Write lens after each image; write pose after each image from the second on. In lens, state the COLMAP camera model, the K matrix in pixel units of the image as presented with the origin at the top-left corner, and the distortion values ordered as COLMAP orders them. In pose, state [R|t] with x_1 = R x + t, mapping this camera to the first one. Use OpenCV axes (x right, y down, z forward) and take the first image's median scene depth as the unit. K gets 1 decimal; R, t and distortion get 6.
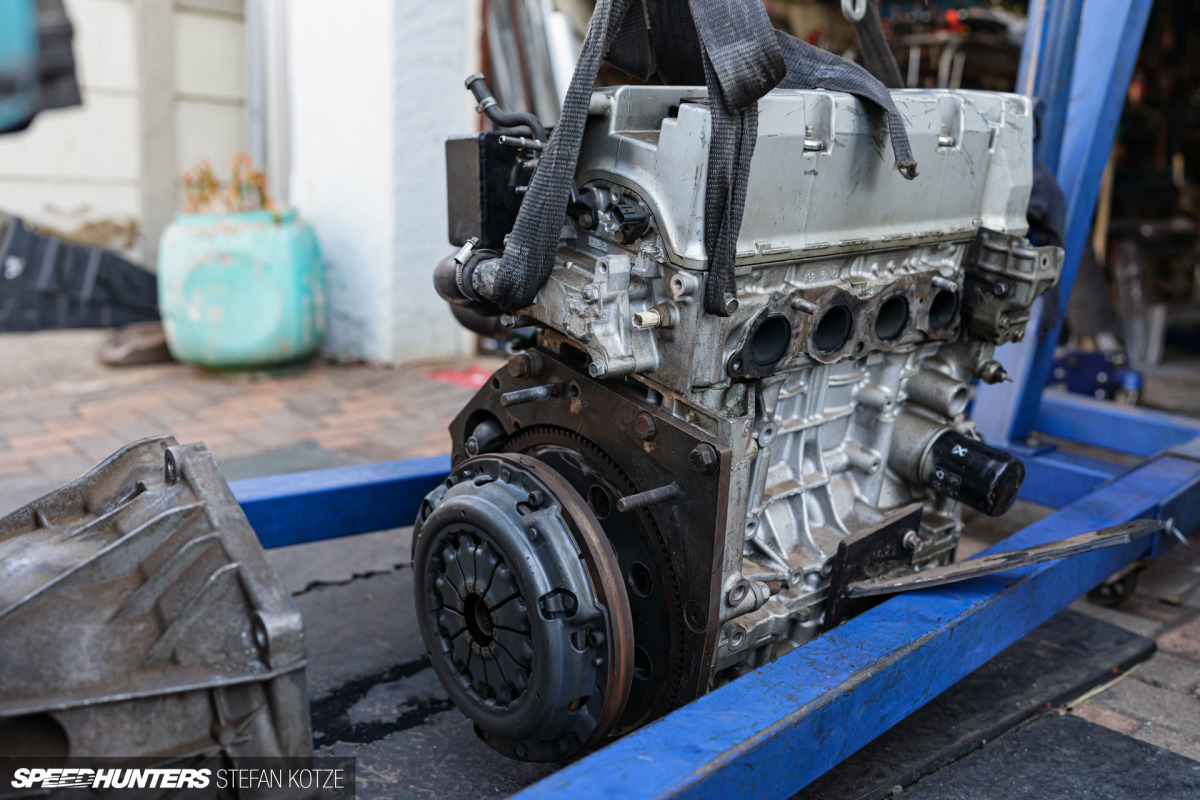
lens RADIAL K [[1260.0, 0, 600.0], [0, 1260.0, 400.0], [0, 0, 1]] dist [-0.009380, -0.000688]
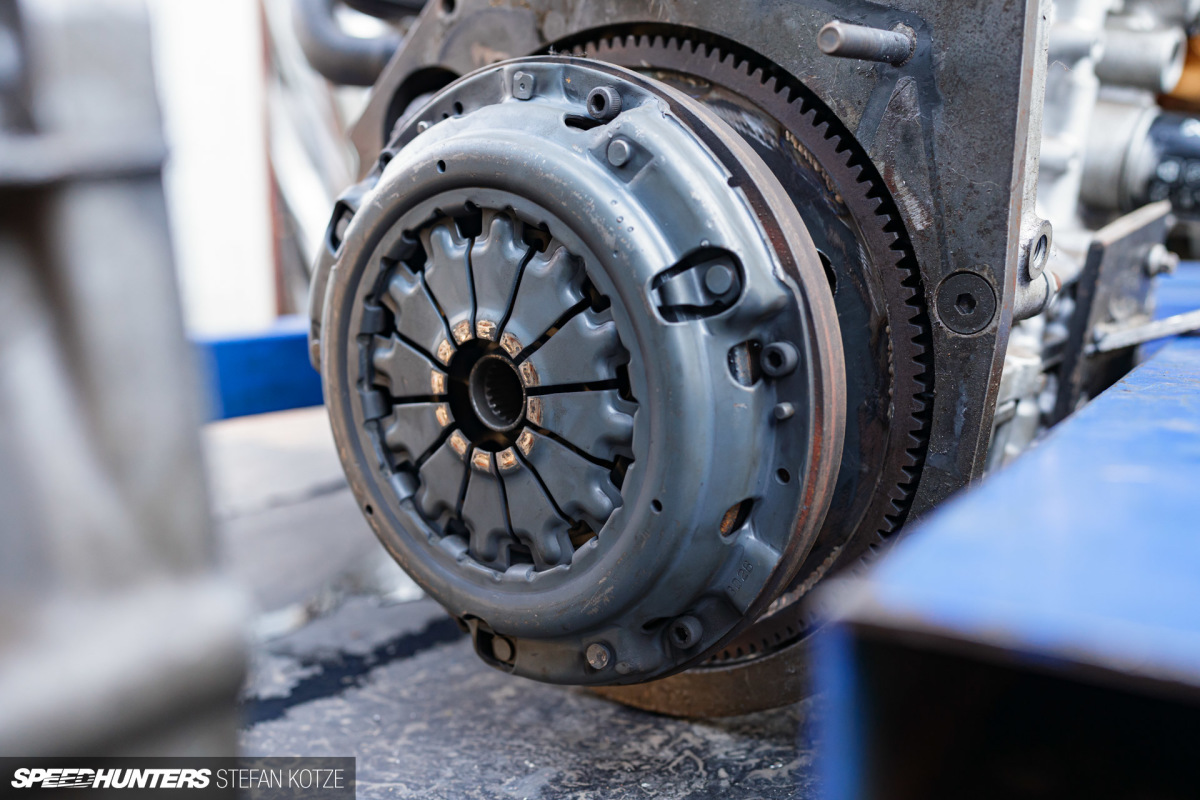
lens RADIAL K [[1312.2, 0, 654.2], [0, 1312.2, 383.2], [0, 0, 1]] dist [0.004969, -0.002633]
pose [[0.975427, -0.076951, 0.206446, -0.133718], [0.091703, 0.993801, -0.062850, 0.202635], [-0.200330, 0.080237, 0.976437, 0.484315]]
